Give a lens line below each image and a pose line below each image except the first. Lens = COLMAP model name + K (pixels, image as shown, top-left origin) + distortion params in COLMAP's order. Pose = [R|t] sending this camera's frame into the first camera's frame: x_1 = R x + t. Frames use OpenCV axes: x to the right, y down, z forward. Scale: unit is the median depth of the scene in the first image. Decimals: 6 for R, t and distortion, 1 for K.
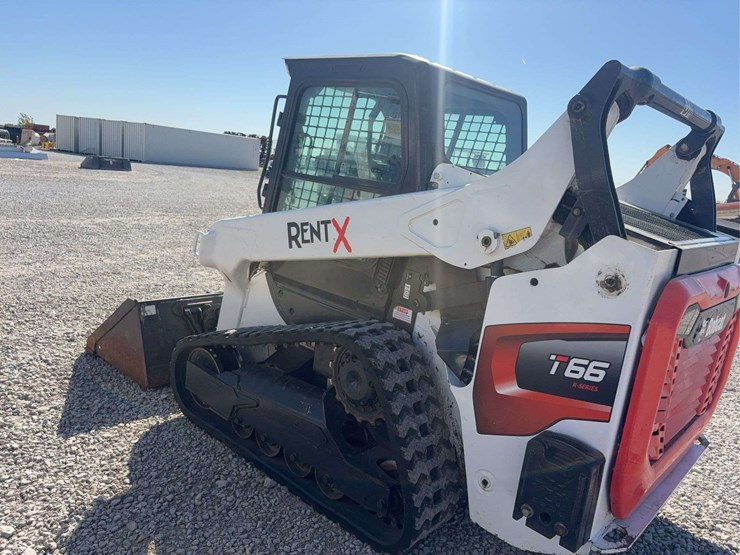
lens RADIAL K [[557.1, 0, 375.0], [0, 557.1, 277.9], [0, 0, 1]] dist [0.028058, -0.005913]
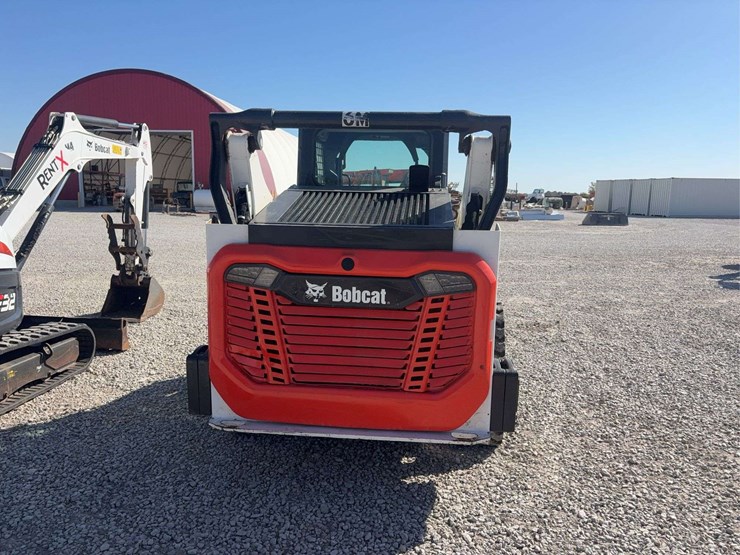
lens RADIAL K [[557.1, 0, 375.0], [0, 557.1, 277.9], [0, 0, 1]] dist [0.028058, -0.005913]
pose [[0.611136, 0.027633, -0.791043, 1.177615], [-0.108744, 0.992845, -0.049330, 0.077296], [0.784020, 0.116168, 0.609768, 0.238402]]
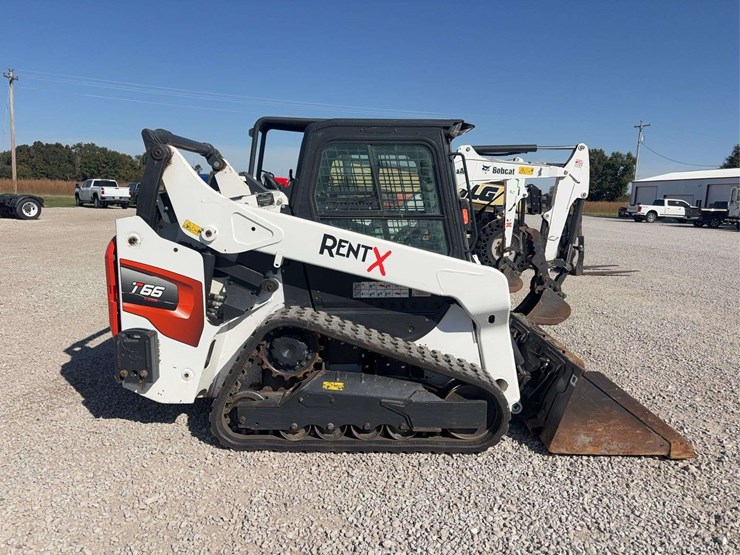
lens RADIAL K [[554.5, 0, 379.7], [0, 554.5, 275.6], [0, 0, 1]] dist [0.049339, -0.056728]
pose [[-0.712528, -0.029059, -0.701041, 1.009196], [-0.240465, 0.948746, 0.205079, -0.321217], [0.659151, 0.314701, -0.682996, 2.109084]]
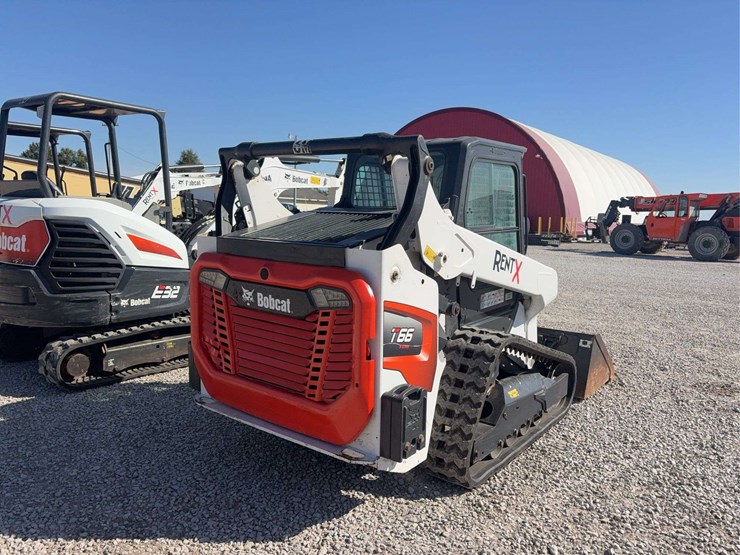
lens RADIAL K [[555.5, 0, 373.1], [0, 555.5, 275.1], [0, 0, 1]] dist [0.051382, -0.038980]
pose [[0.095894, 0.010976, -0.995331, 1.461489], [-0.211201, 0.977396, -0.009570, -0.011751], [0.972727, 0.211132, 0.096044, 0.825736]]
